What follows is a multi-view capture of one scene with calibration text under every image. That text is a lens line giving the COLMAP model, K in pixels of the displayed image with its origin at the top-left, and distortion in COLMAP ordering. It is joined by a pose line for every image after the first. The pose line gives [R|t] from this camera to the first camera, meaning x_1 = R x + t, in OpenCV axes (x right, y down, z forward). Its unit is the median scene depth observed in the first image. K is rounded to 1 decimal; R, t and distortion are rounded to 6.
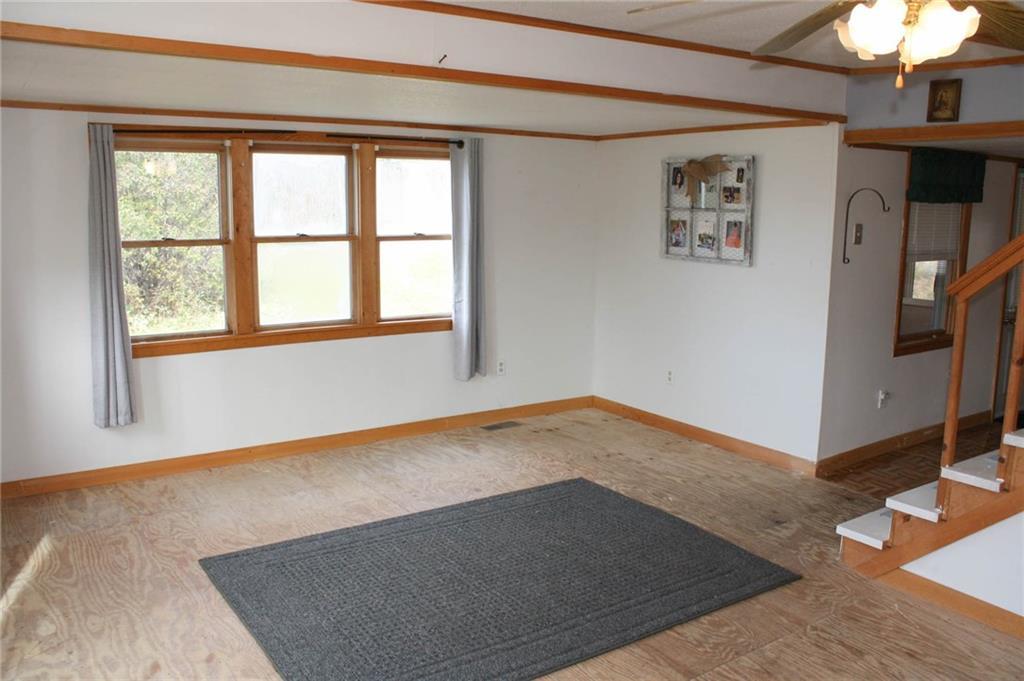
lens RADIAL K [[860.4, 0, 514.3], [0, 860.4, 341.7], [0, 0, 1]] dist [-0.143599, 0.126252]
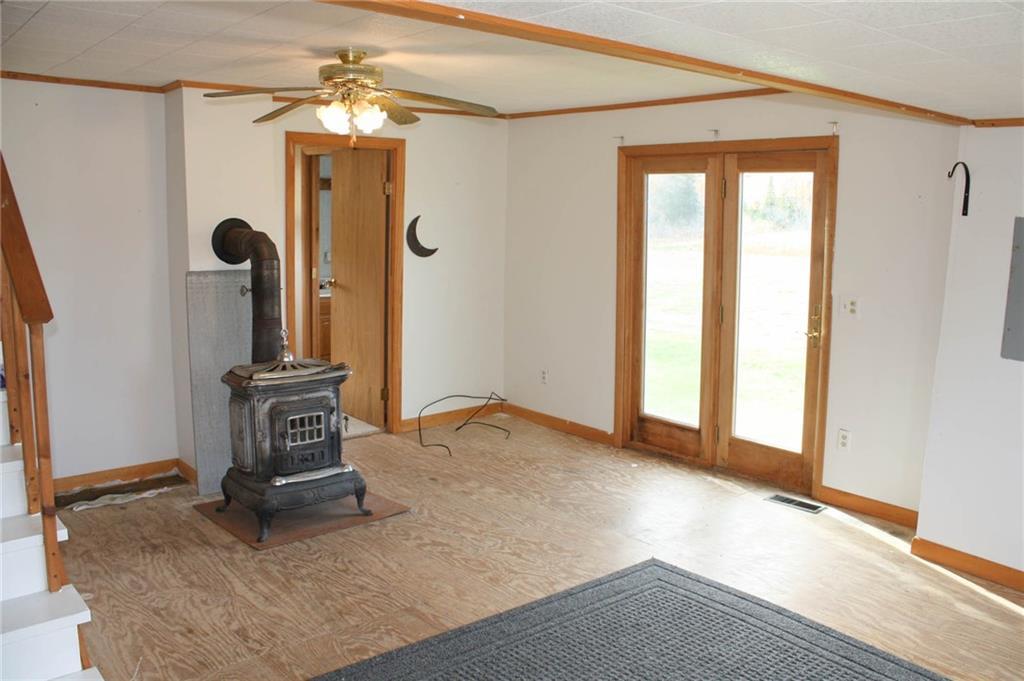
lens RADIAL K [[860.4, 0, 512.1], [0, 860.4, 337.3], [0, 0, 1]] dist [-0.143599, 0.126252]
pose [[-0.995481, -0.021812, -0.092420, 0.170939], [-0.050278, 0.946716, 0.318121, -0.334334], [0.080557, 0.321330, -0.943534, 1.885559]]
